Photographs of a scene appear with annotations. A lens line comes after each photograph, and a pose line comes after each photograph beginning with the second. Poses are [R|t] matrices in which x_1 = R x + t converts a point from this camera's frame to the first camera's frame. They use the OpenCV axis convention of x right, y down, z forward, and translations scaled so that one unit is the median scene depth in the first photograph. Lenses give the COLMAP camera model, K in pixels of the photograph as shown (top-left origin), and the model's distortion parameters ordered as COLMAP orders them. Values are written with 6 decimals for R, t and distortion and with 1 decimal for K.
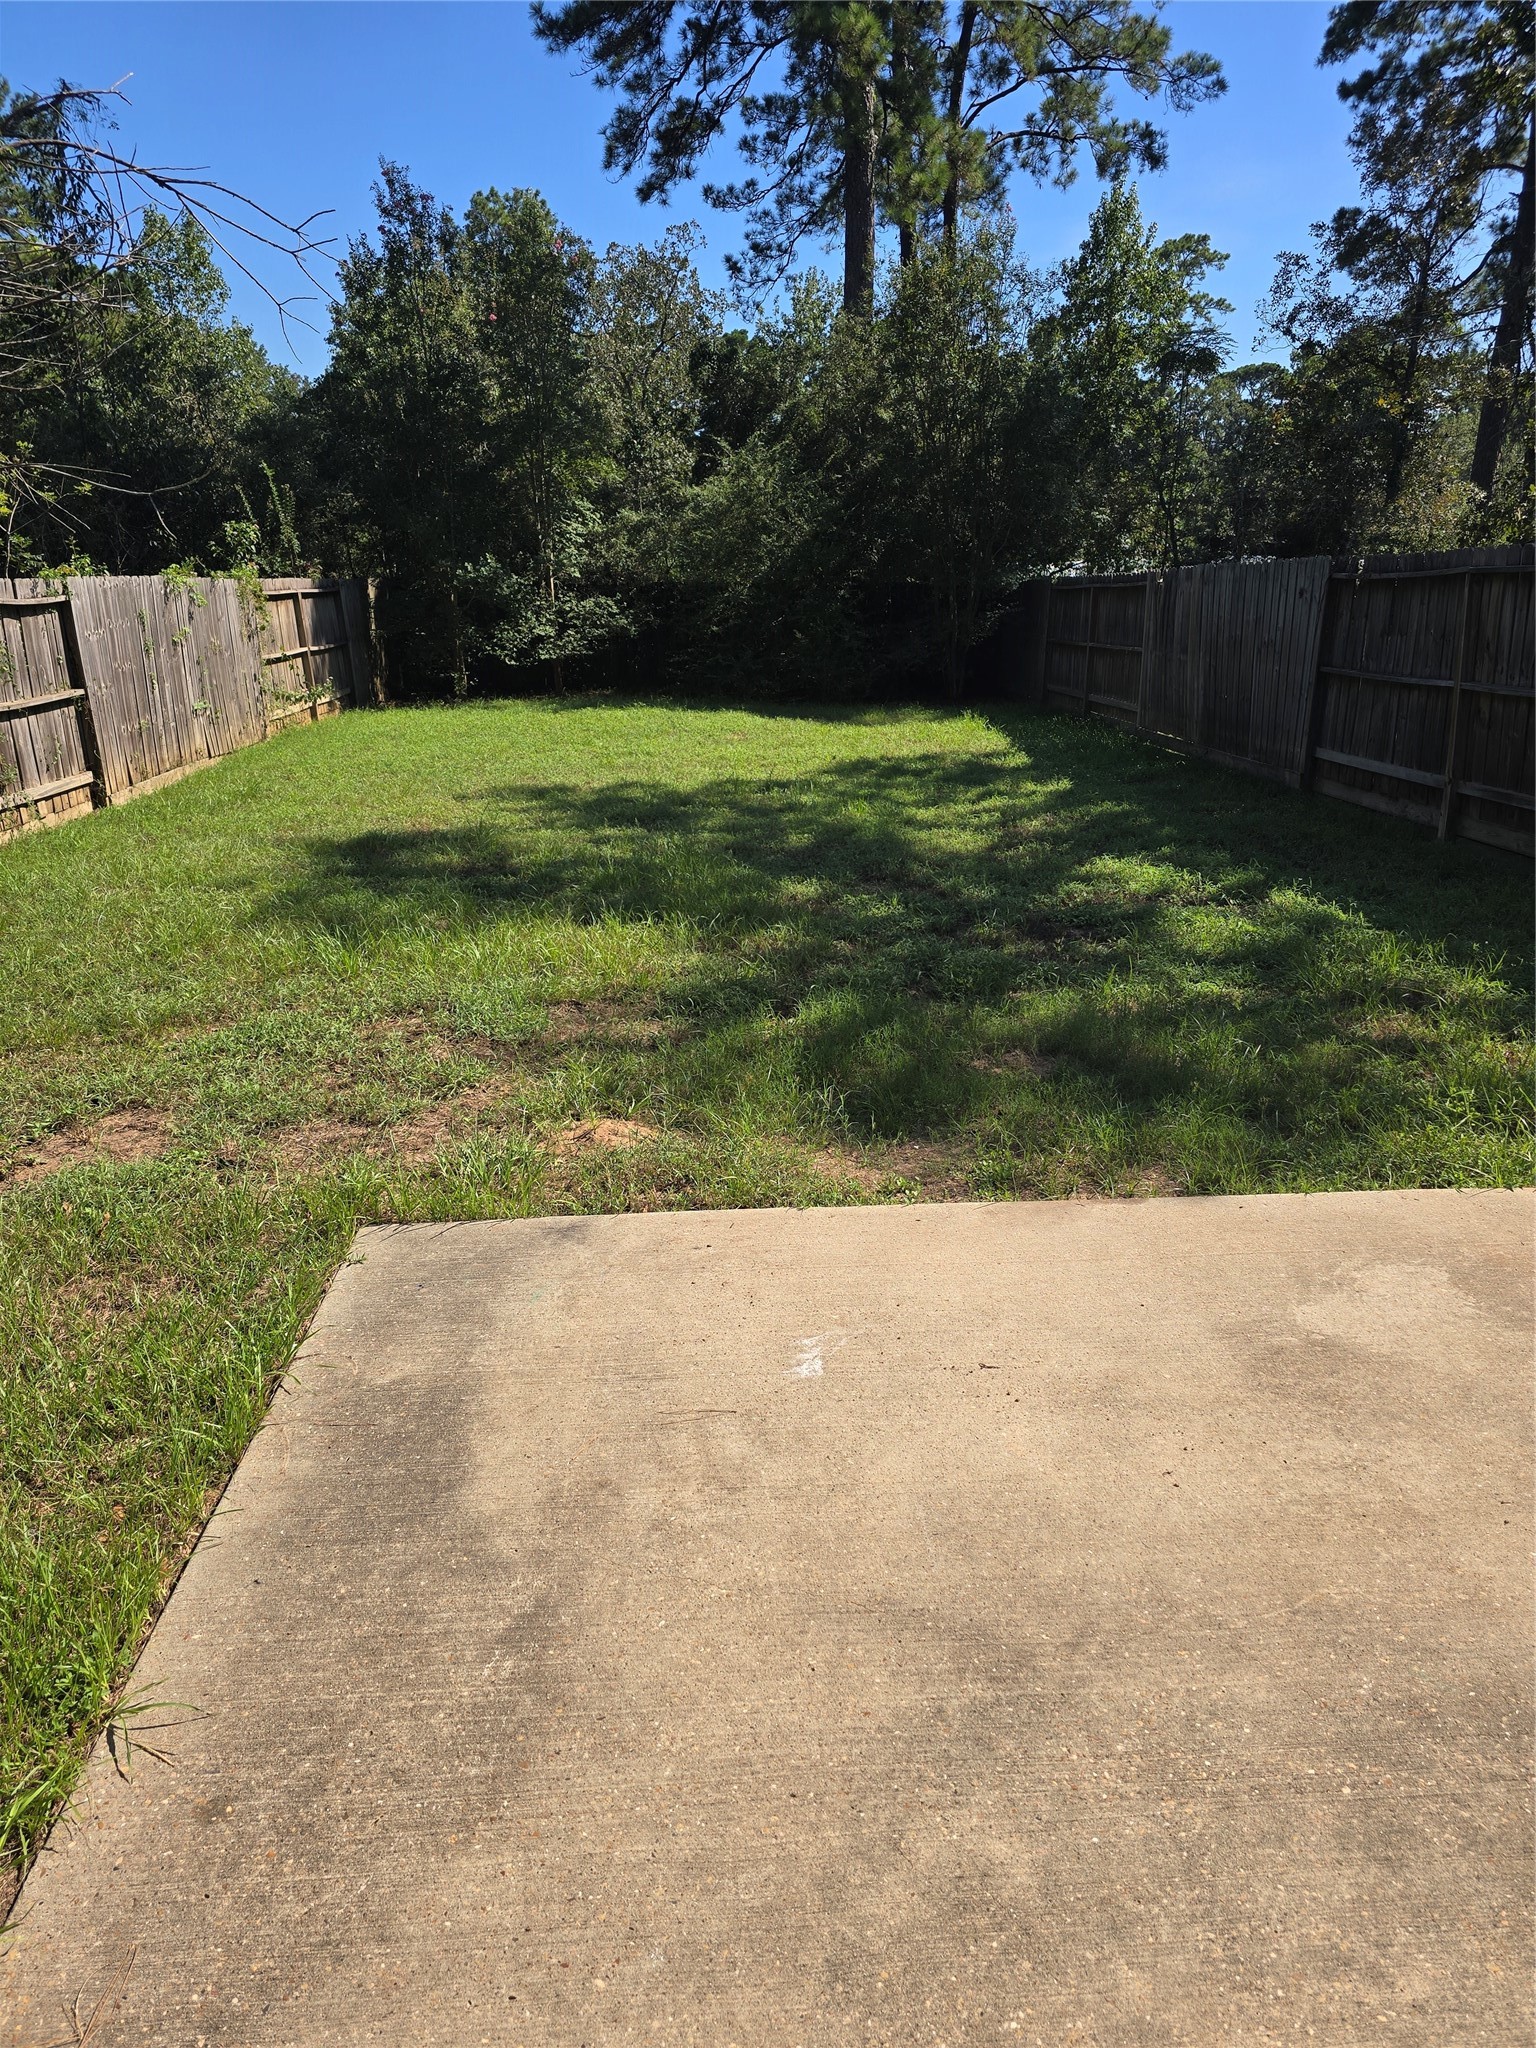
lens RADIAL K [[1386.6, 0, 769.1], [0, 1386.6, 1024.6], [0, 0, 1]] dist [0.059299, -0.059171]
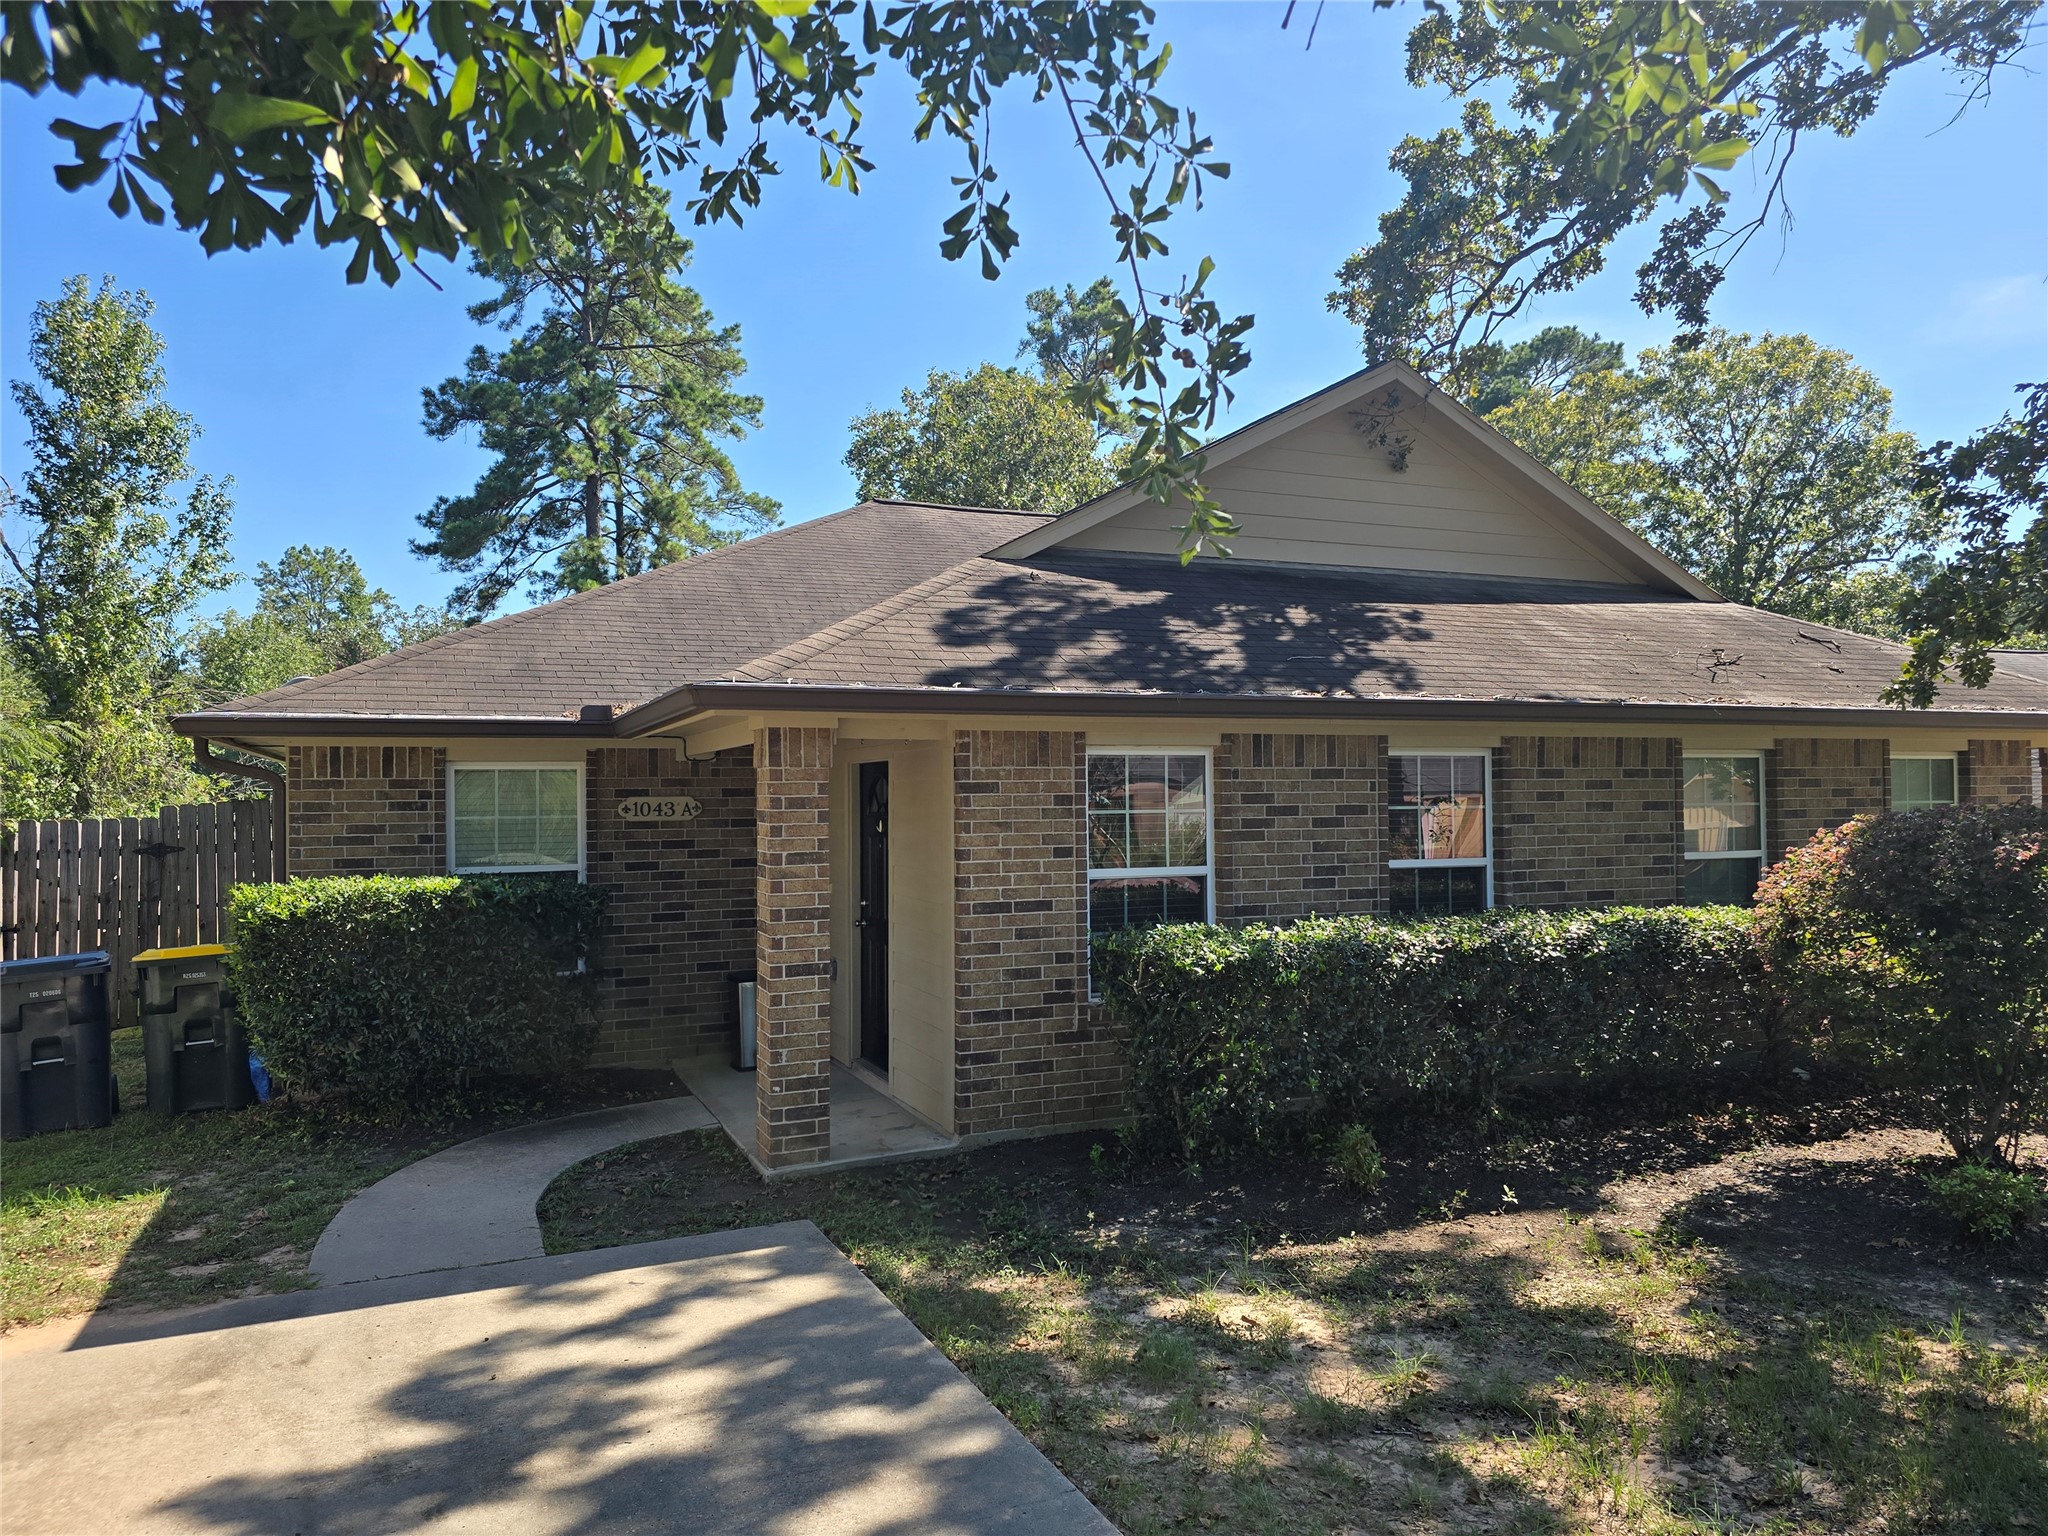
lens RADIAL K [[1386.6, 0, 1021.7], [0, 1386.6, 763.7], [0, 0, 1]] dist [0.059299, -0.059171]
pose [[0.942818, 0.001775, 0.333303, -0.019081], [0.113615, 0.938385, -0.326382, 0.195490], [-0.313345, 0.345587, 0.884525, -0.633377]]
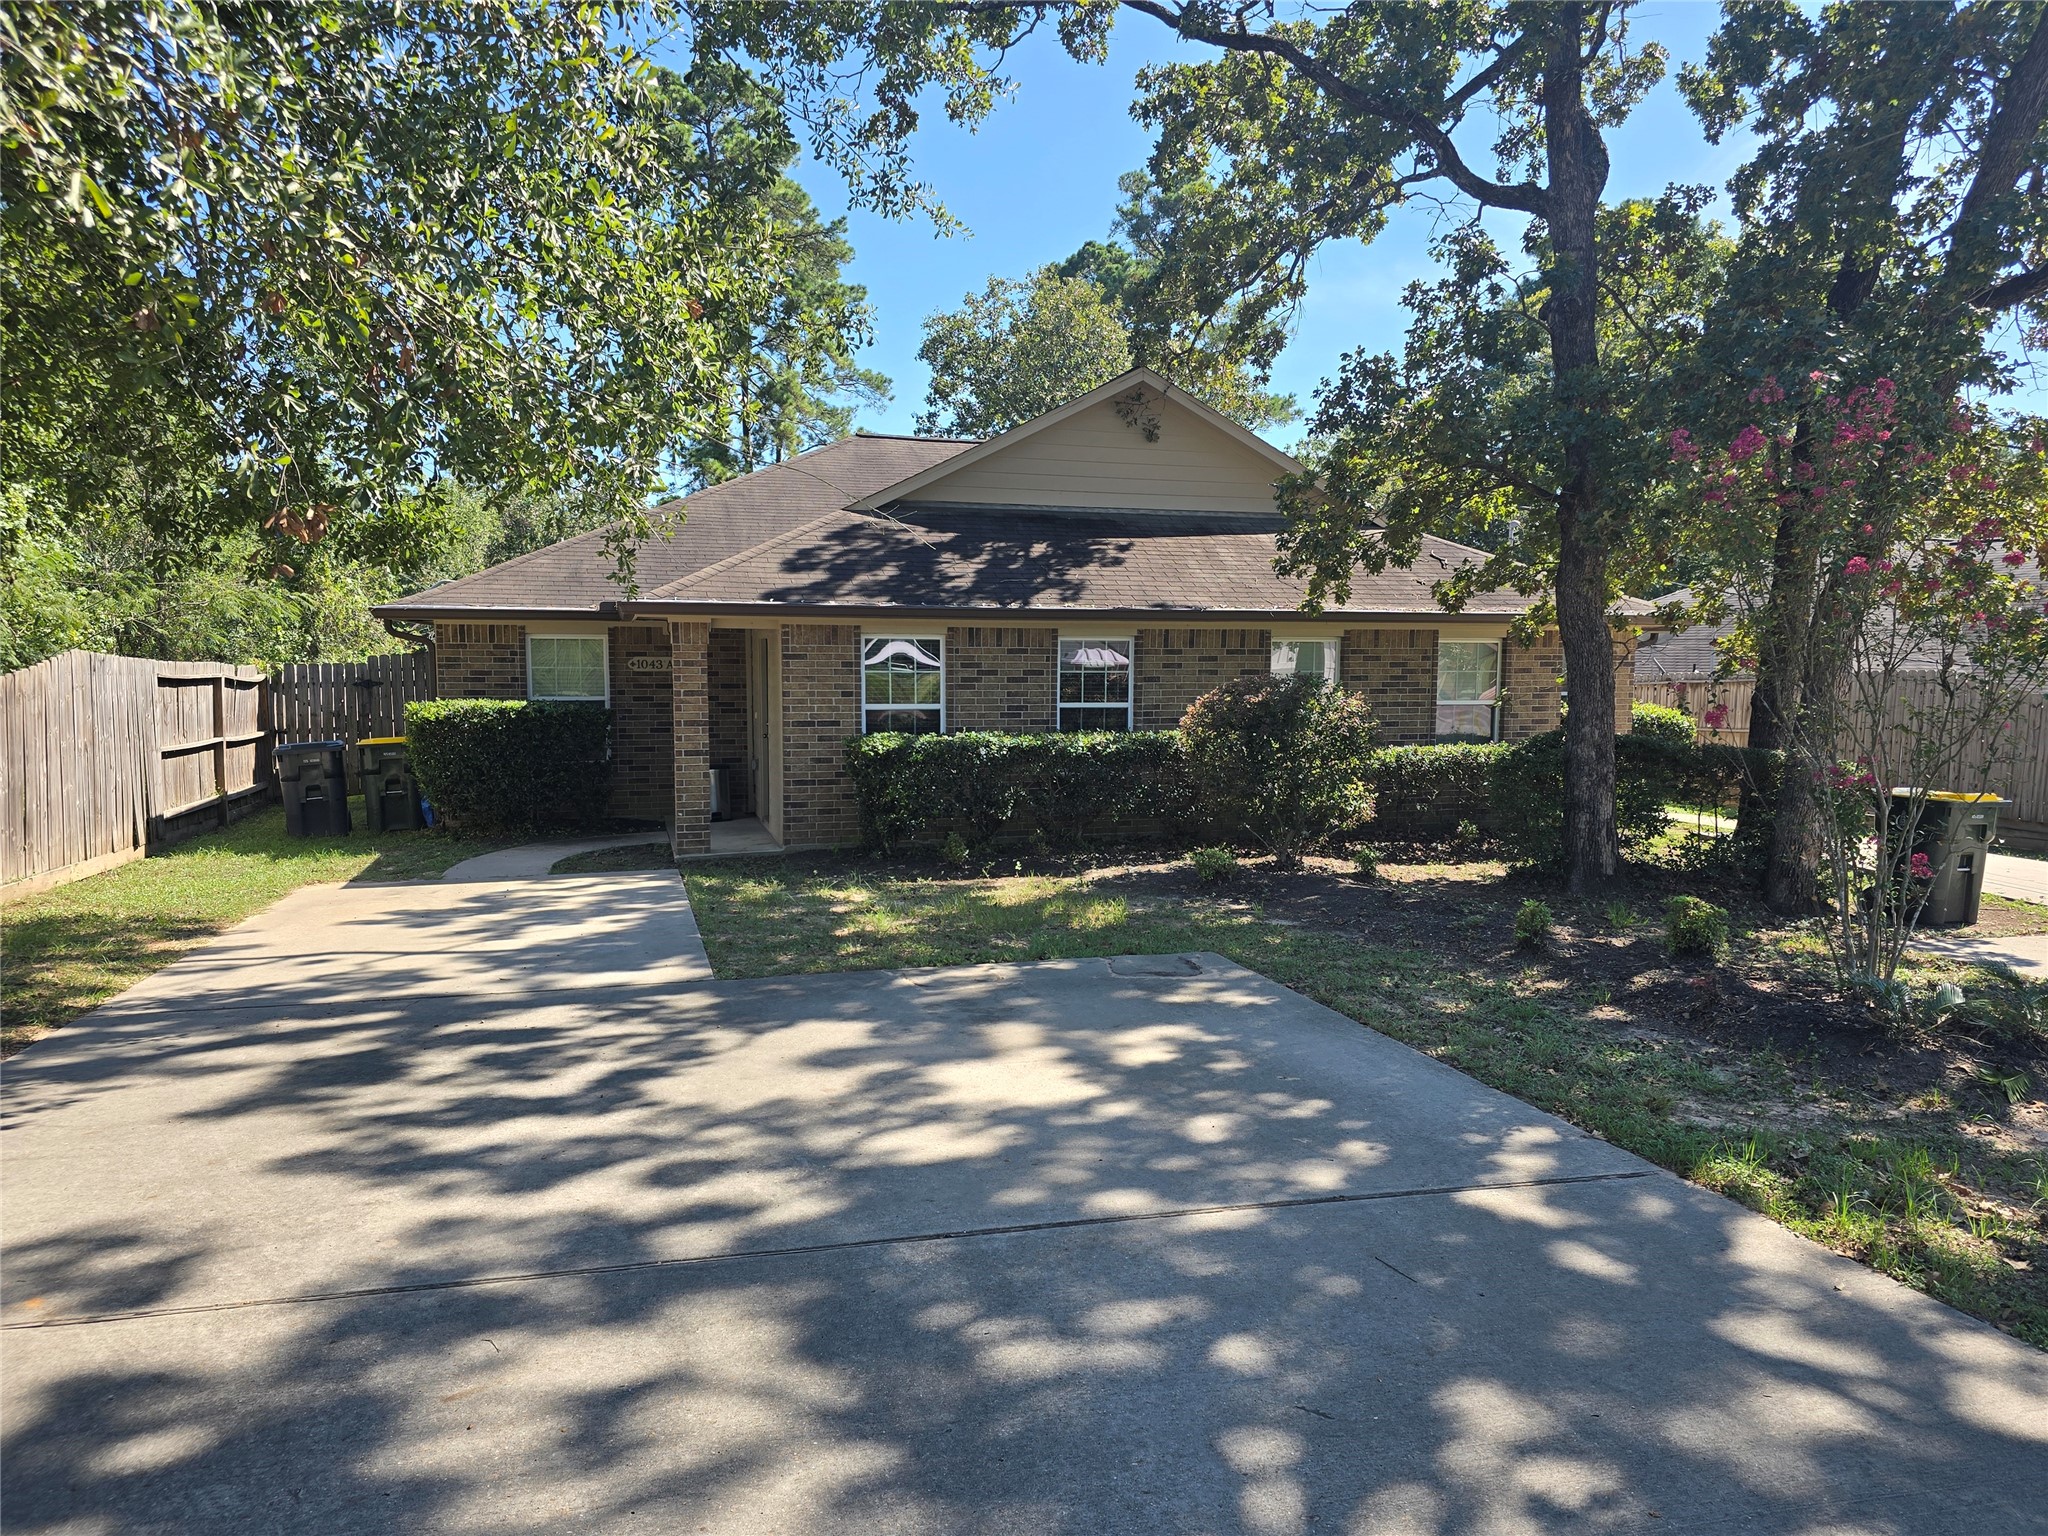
lens RADIAL K [[1386.6, 0, 1023.0], [0, 1386.6, 768.3], [0, 0, 1]] dist [0.059299, -0.059171]
pose [[0.974629, -0.010493, 0.223582, 0.245008], [0.064002, 0.970258, -0.233458, 0.569320], [-0.214483, 0.241845, 0.946313, -1.801428]]
